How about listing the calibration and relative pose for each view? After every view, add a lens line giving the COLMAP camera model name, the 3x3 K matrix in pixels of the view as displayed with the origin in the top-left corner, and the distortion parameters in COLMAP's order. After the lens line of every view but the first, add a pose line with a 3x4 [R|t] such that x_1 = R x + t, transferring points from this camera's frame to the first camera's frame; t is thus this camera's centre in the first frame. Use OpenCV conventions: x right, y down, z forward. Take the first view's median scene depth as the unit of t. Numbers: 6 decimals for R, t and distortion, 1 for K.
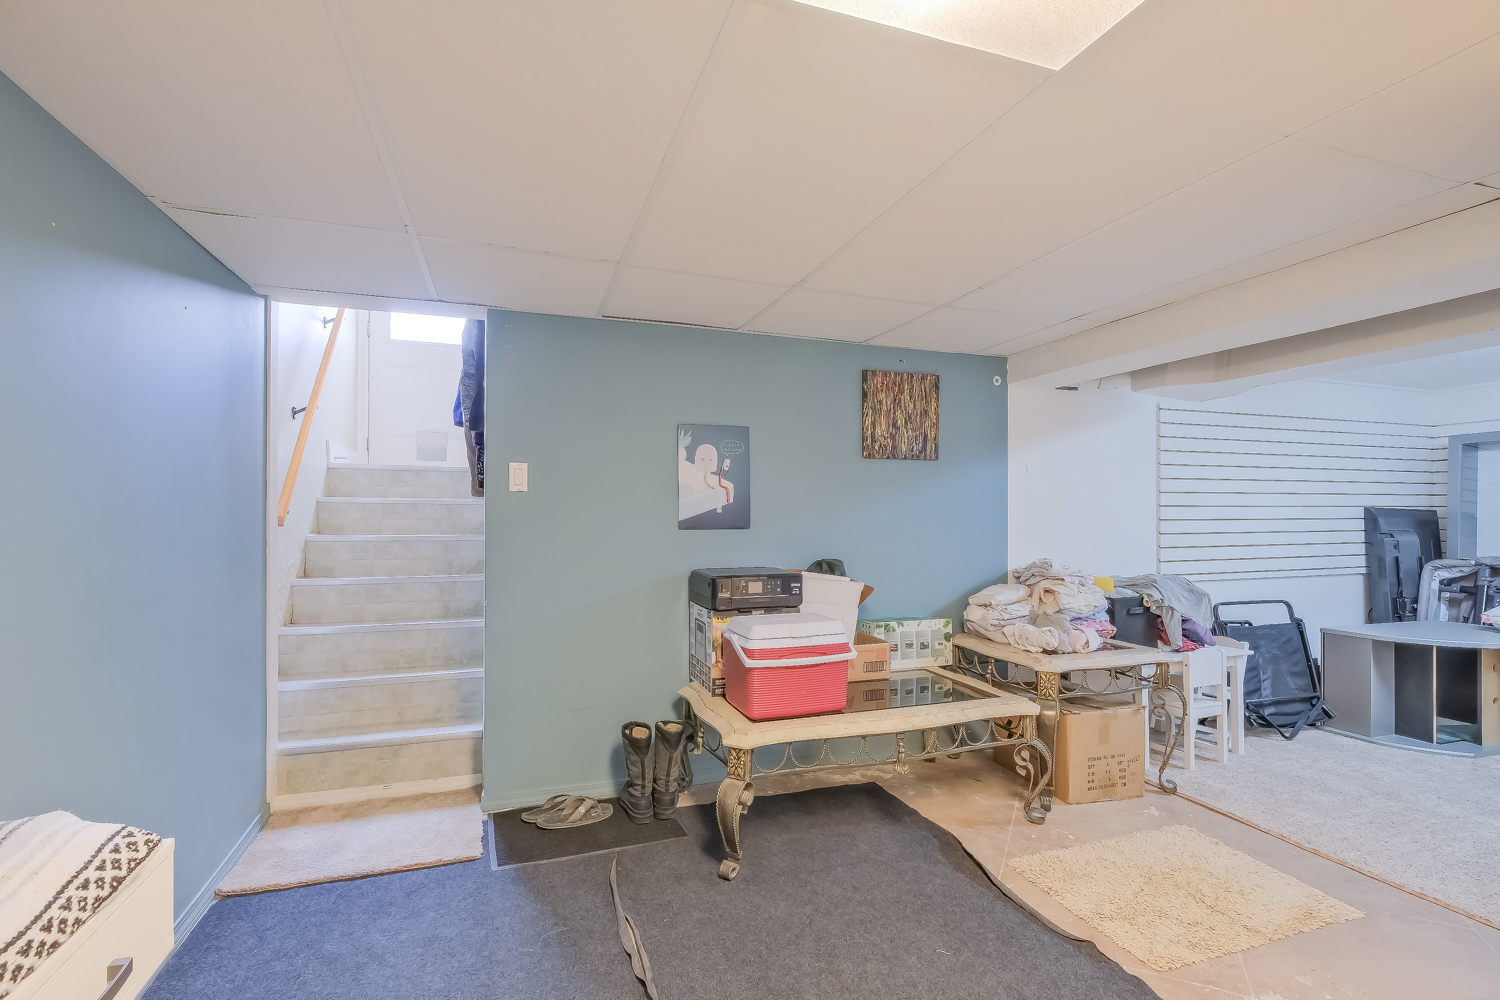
lens RADIAL K [[698.7, 0, 747.6], [0, 698.7, 508.1], [0, 0, 1]] dist [0.001269, 0.000673]
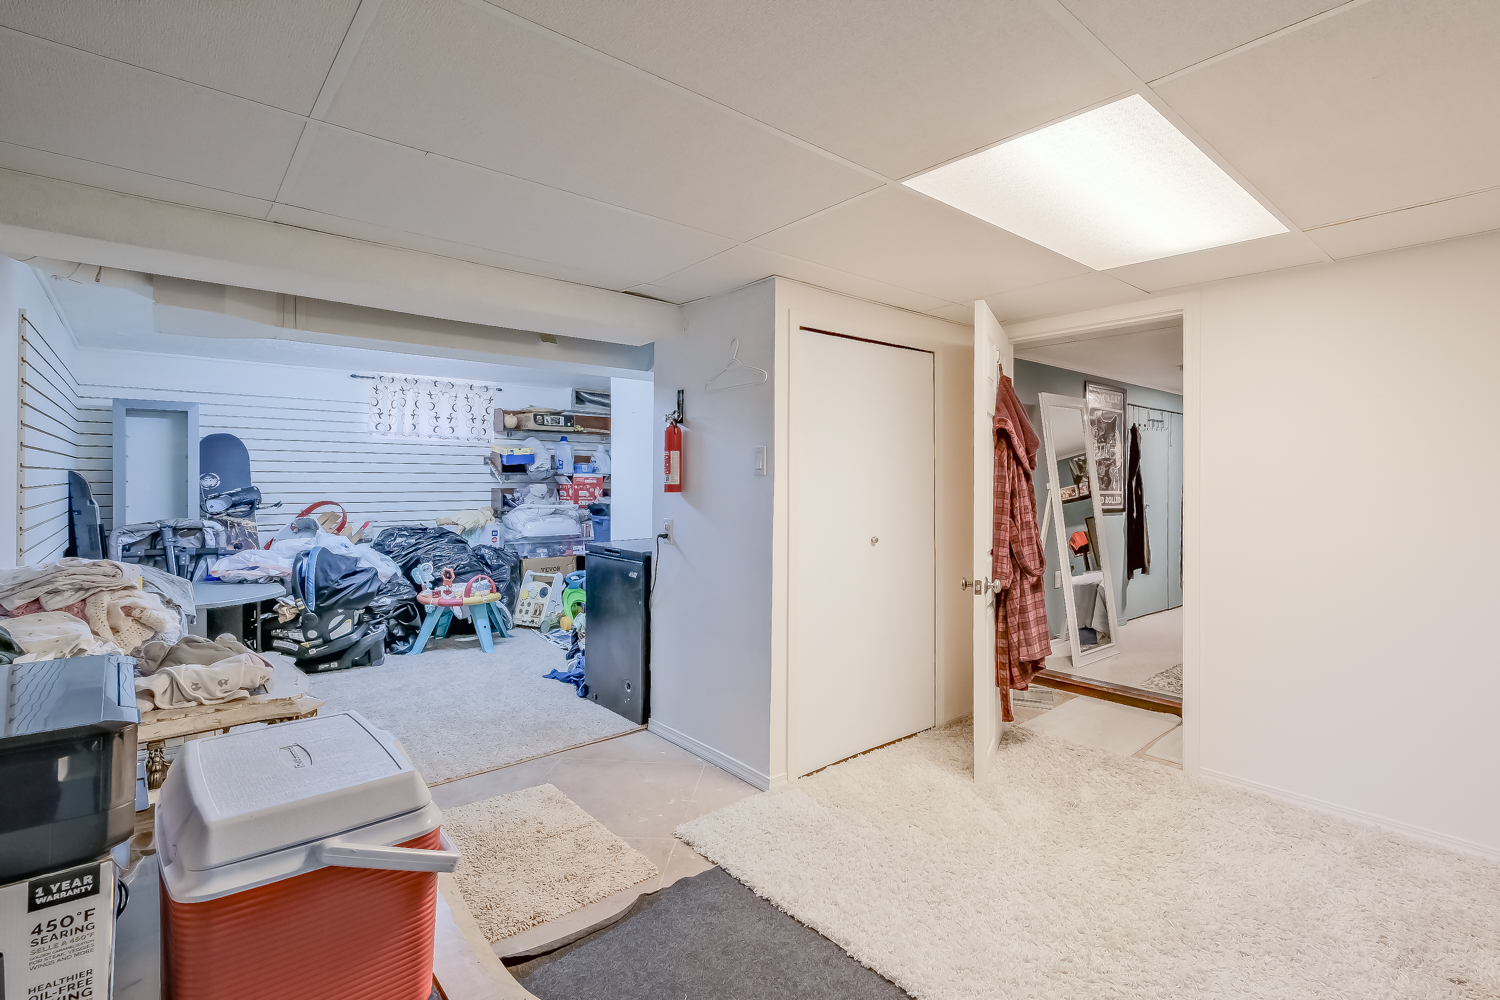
lens RADIAL K [[698.7, 0, 753.2], [0, 698.7, 470.4], [0, 0, 1]] dist [0.001269, 0.000673]
pose [[-0.352742, 0.009914, 0.935668, -0.415158], [-0.011939, 0.999815, -0.015095, 0.002124], [-0.935644, -0.016495, -0.352558, 0.929825]]
